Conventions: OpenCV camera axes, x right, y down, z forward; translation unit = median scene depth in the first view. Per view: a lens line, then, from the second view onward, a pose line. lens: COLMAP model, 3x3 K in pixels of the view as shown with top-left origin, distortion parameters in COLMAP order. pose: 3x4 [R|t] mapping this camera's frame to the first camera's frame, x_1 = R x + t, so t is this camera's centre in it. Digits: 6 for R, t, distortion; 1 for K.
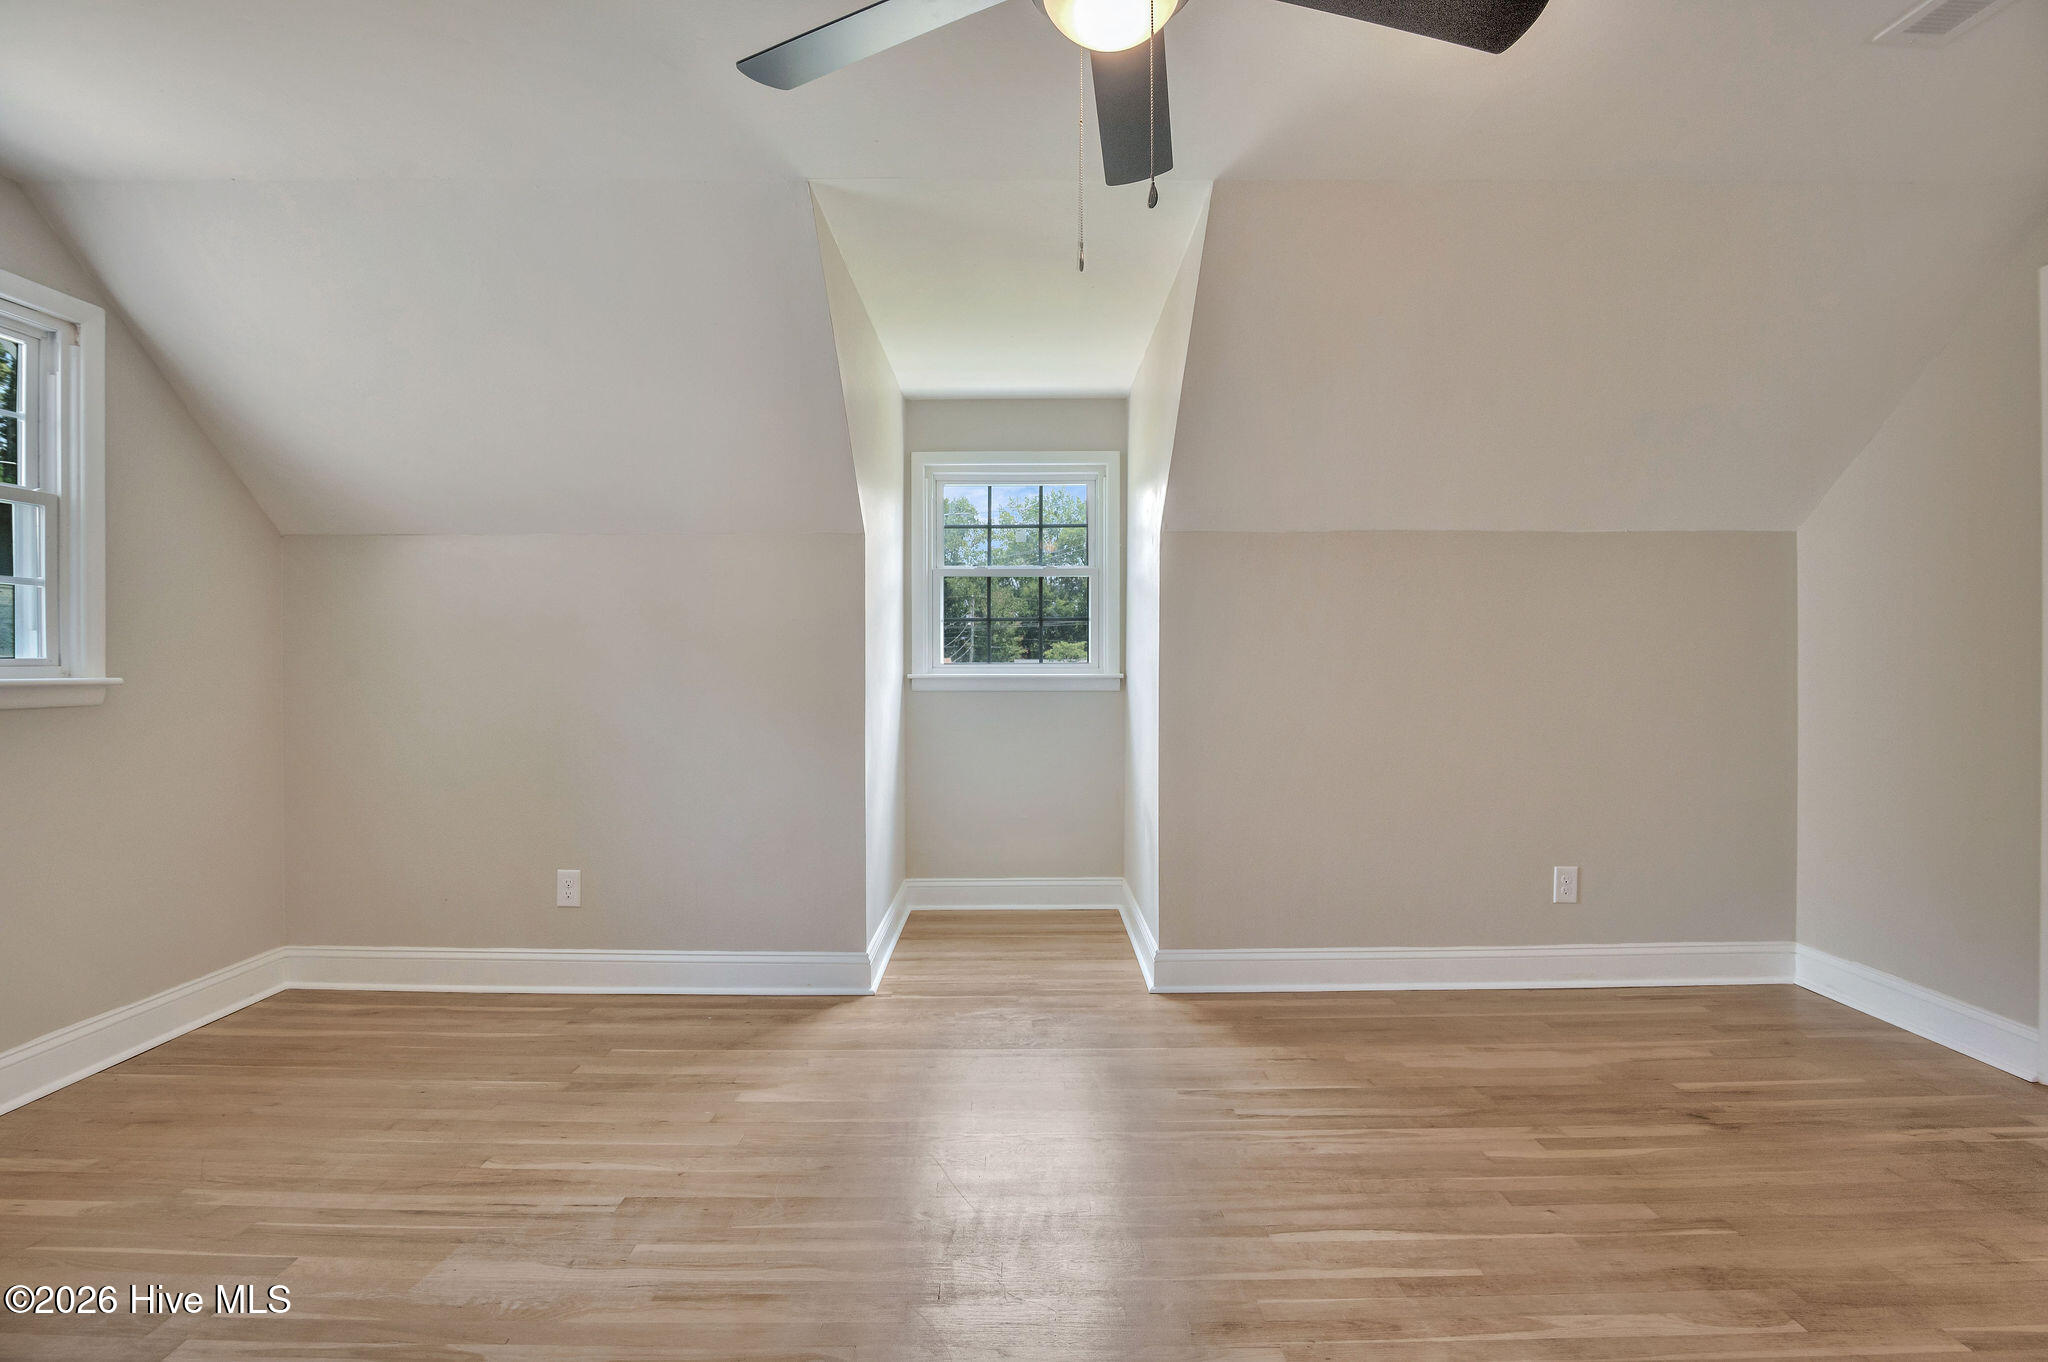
lens RADIAL K [[1009.5, 0, 1026.3], [0, 1009.5, 669.3], [0, 0, 1]] dist [-0.023071, 0.001251]
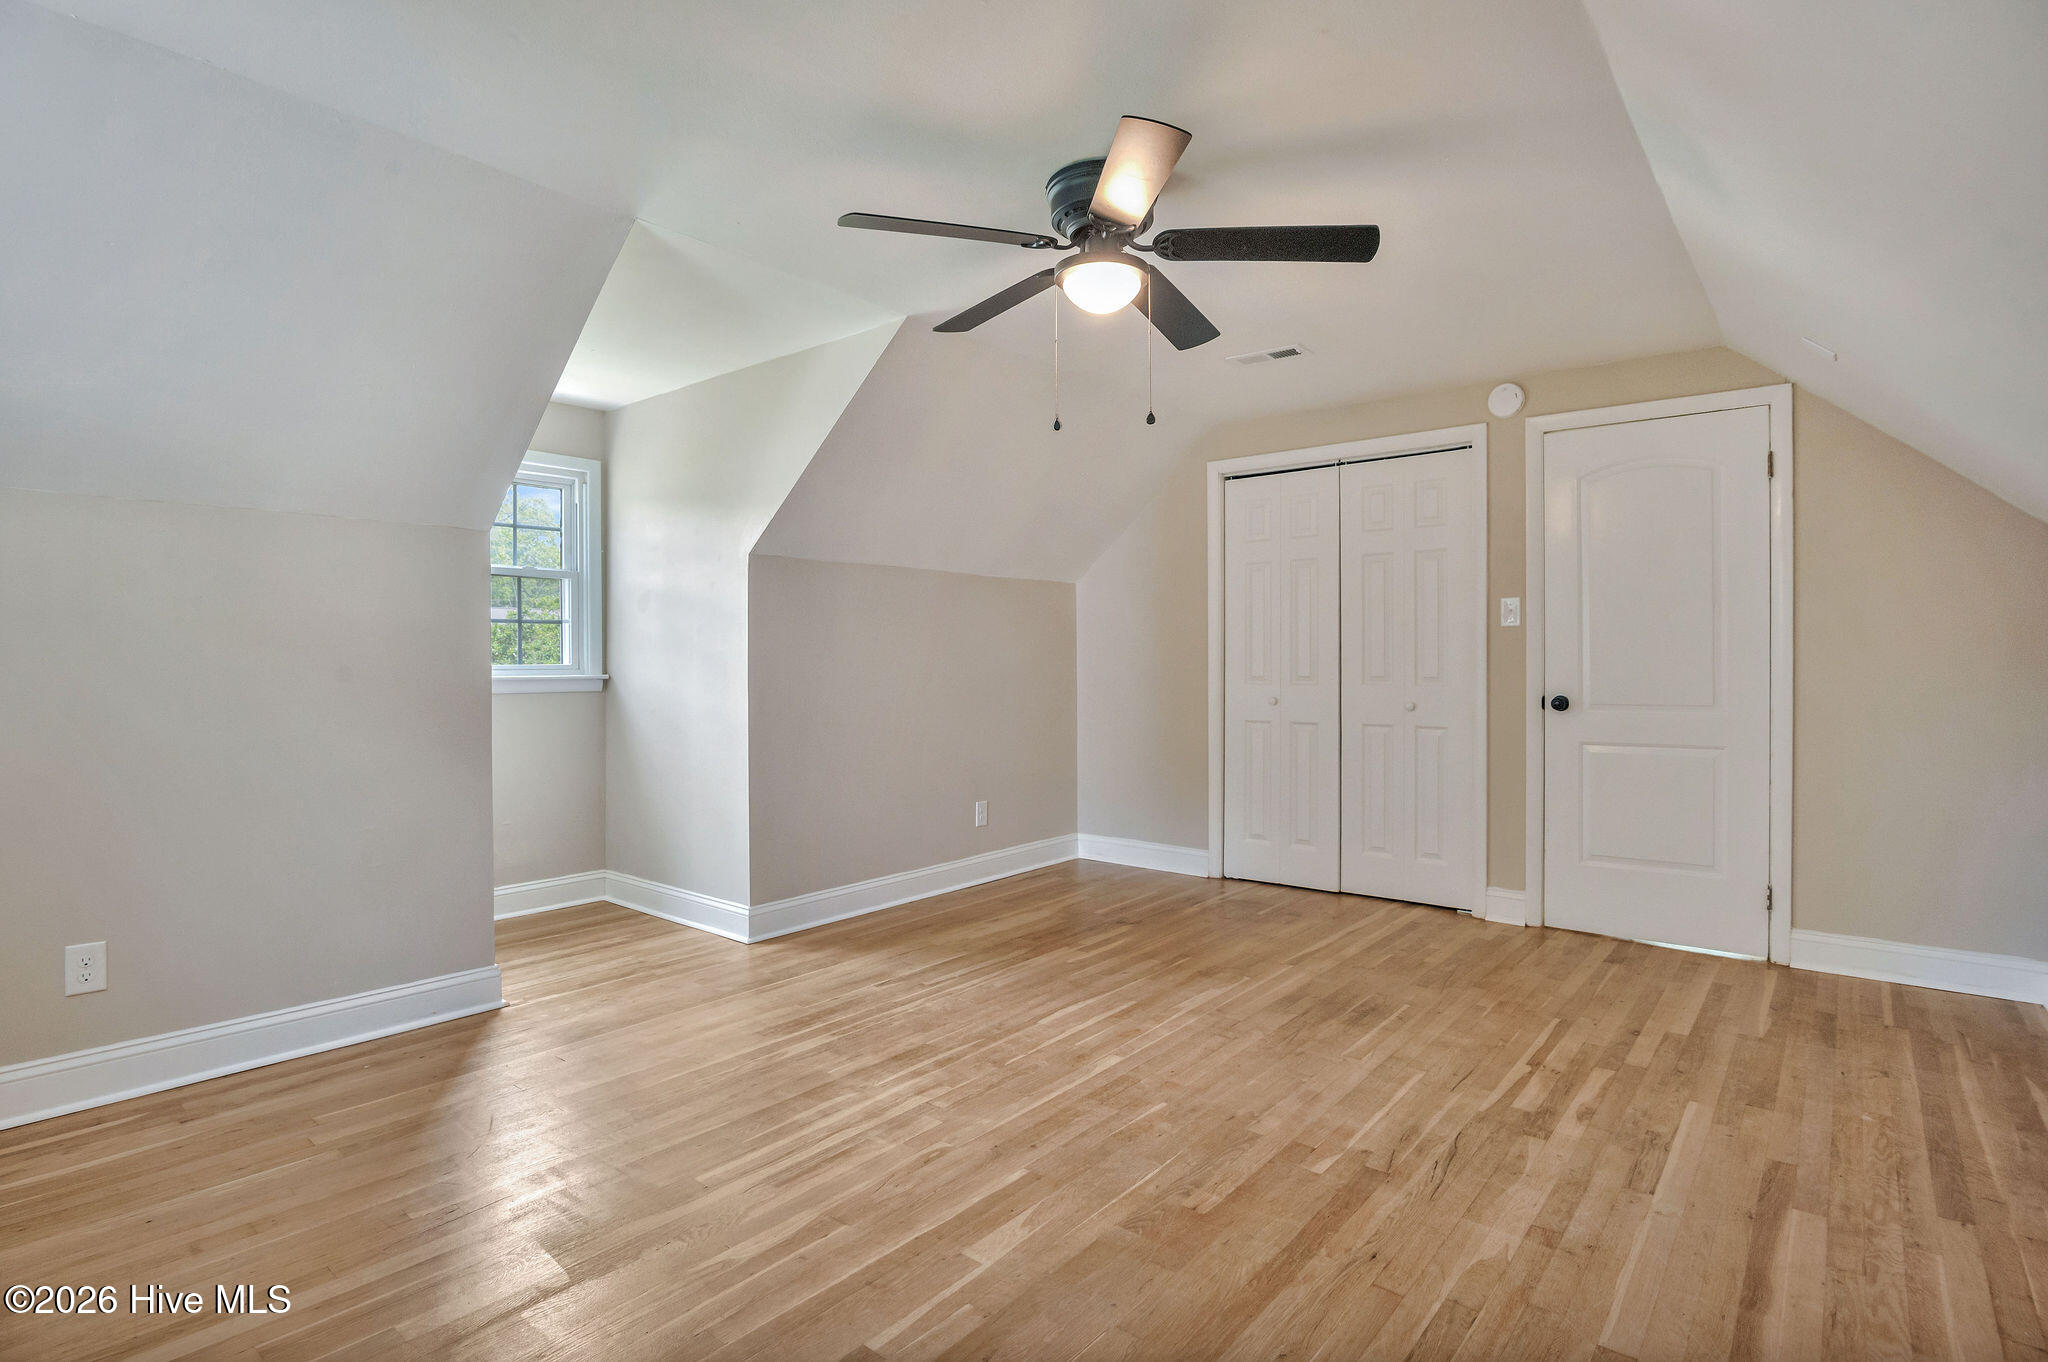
lens RADIAL K [[1009.5, 0, 1029.5], [0, 1009.5, 686.7], [0, 0, 1]] dist [-0.023071, 0.001251]
pose [[0.639941, -0.018594, 0.768199, -0.702187], [0.005675, 0.999794, 0.019472, -0.003074], [-0.768403, -0.008102, 0.639915, -0.013004]]
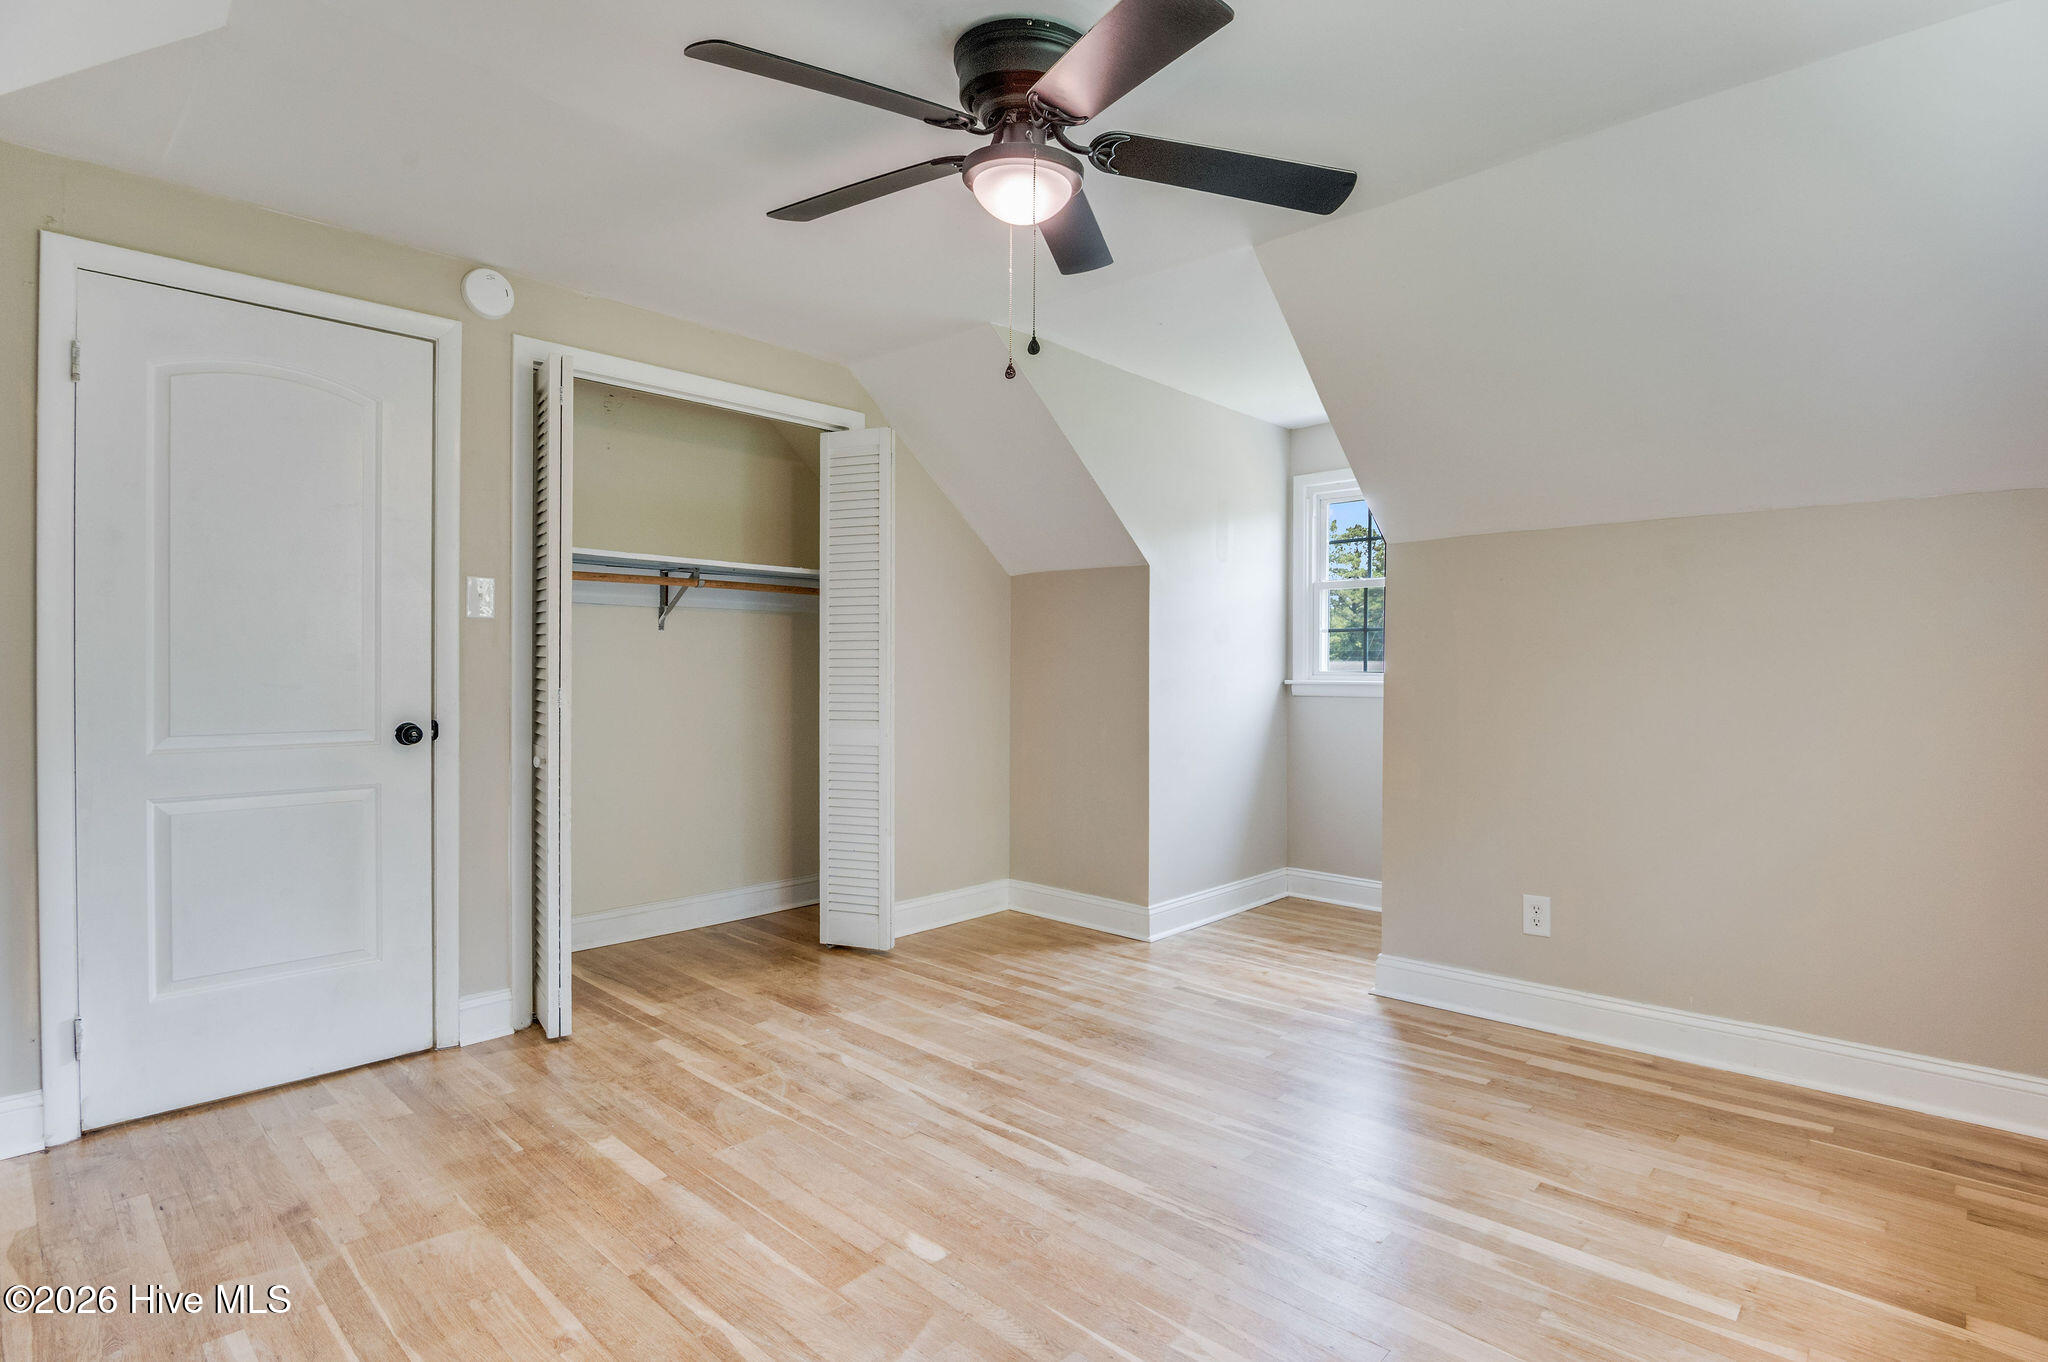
lens RADIAL K [[1009.5, 0, 1012.5], [0, 1009.5, 671.6], [0, 0, 1]] dist [-0.023071, 0.001251]
pose [[0.731253, 0.011492, -0.682010, 0.673898], [-0.015756, 0.999876, -0.000046, 0.000012], [0.681925, 0.010780, 0.731343, -0.005146]]
